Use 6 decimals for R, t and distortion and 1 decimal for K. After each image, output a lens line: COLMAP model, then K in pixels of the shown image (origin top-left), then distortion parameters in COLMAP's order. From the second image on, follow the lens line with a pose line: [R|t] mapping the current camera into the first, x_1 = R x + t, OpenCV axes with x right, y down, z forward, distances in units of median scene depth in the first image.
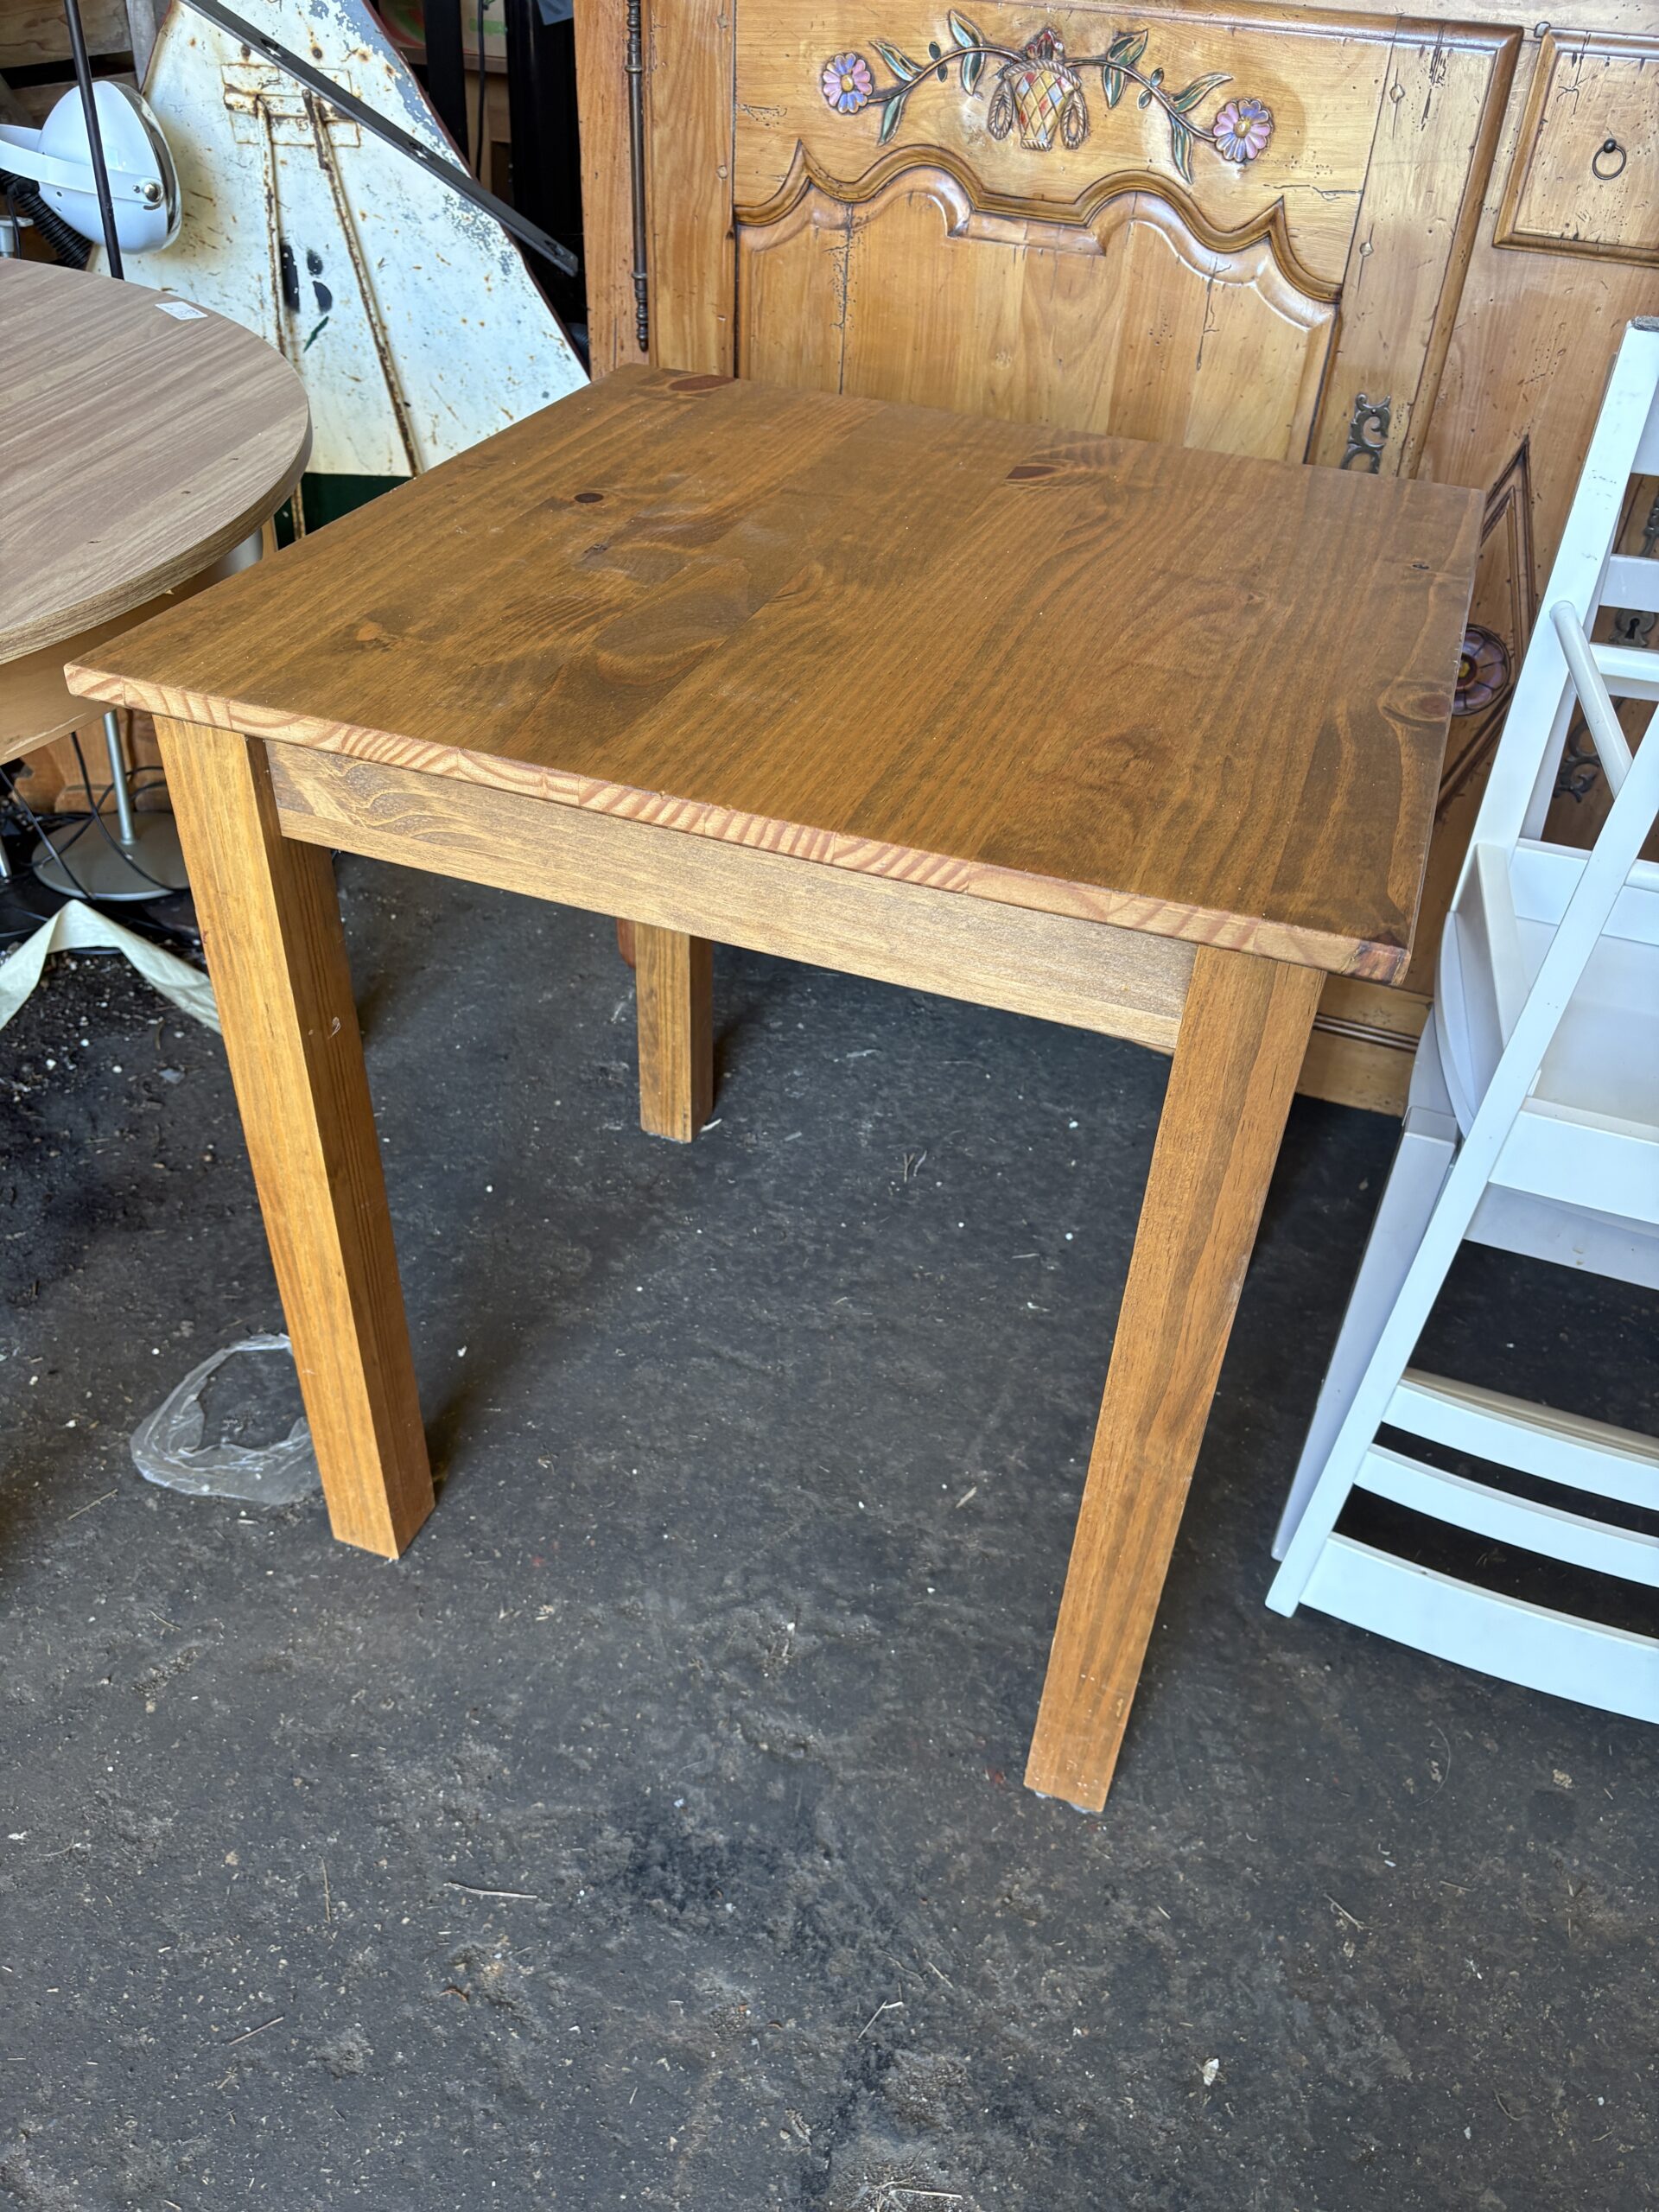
lens RADIAL K [[1660.2, 0, 852.6], [0, 1660.2, 1105.9], [0, 0, 1]] dist [0.053963, -0.062336]
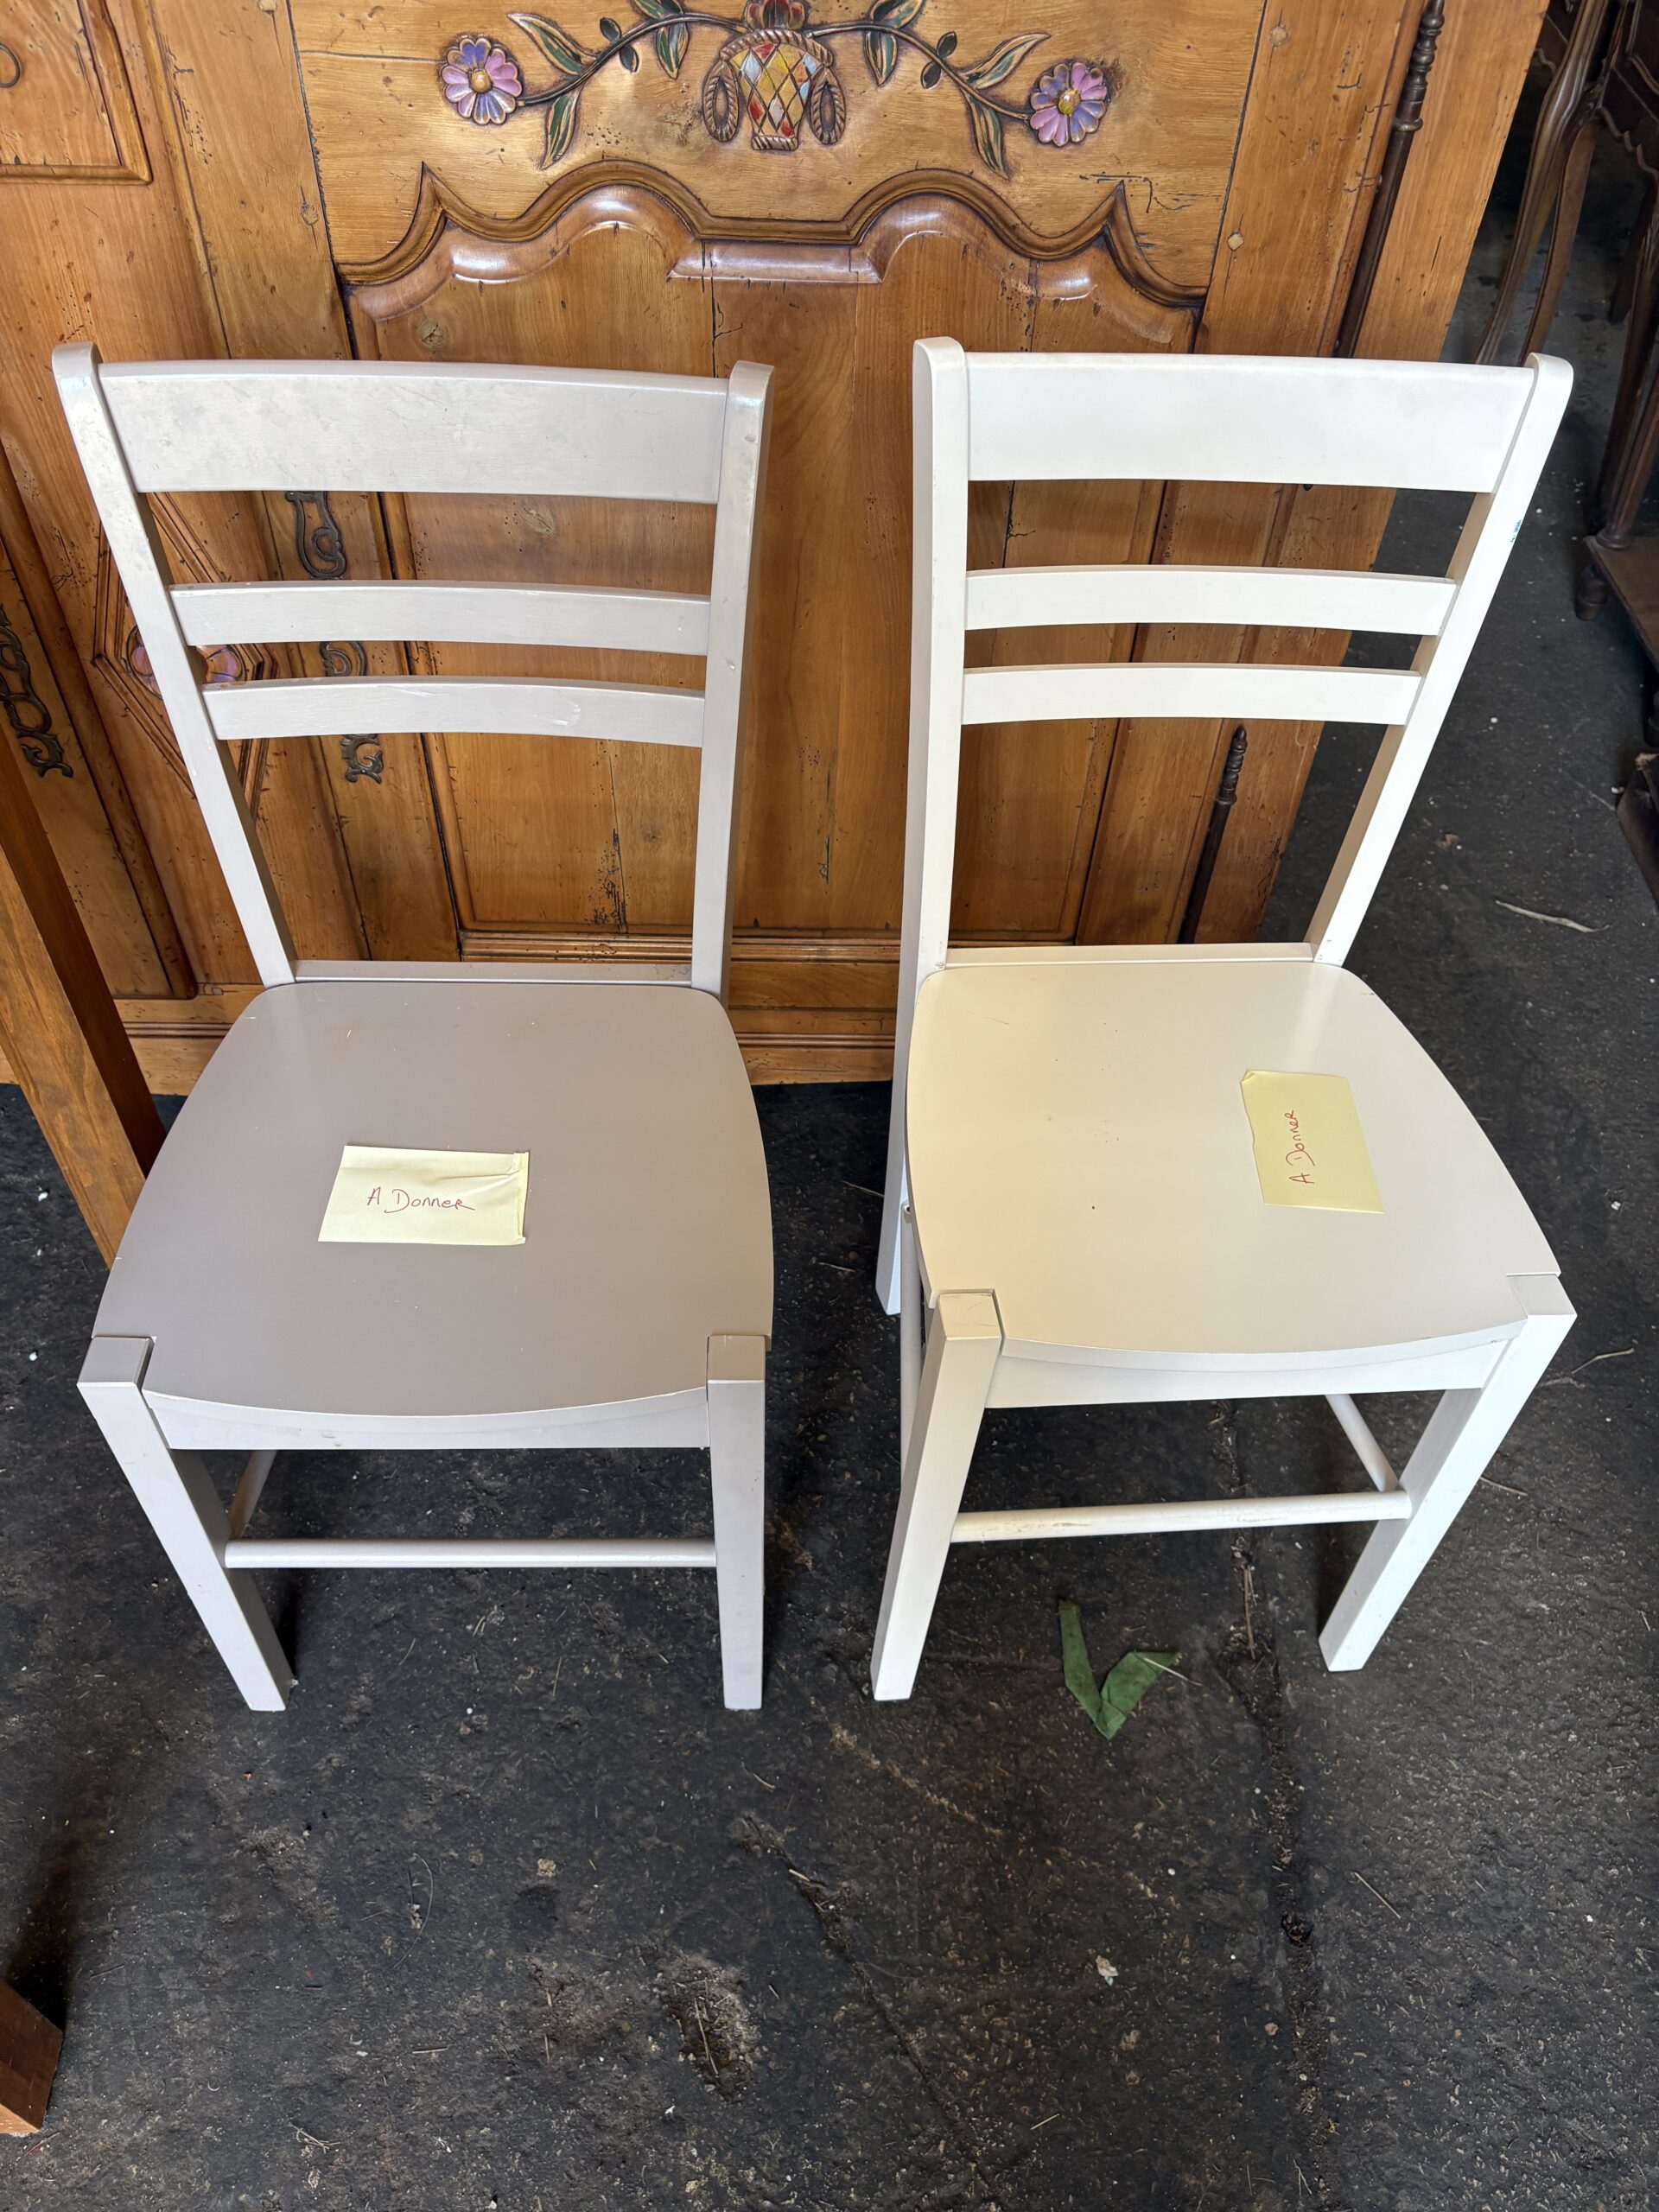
lens RADIAL K [[1660.2, 0, 824.2], [0, 1660.2, 1108.4], [0, 0, 1]] dist [0.053963, -0.062336]
pose [[0.928093, -0.290808, 0.232537, 0.475763], [0.238511, 0.943881, 0.228474, -0.198426], [-0.285929, -0.156583, 0.945371, 0.105948]]
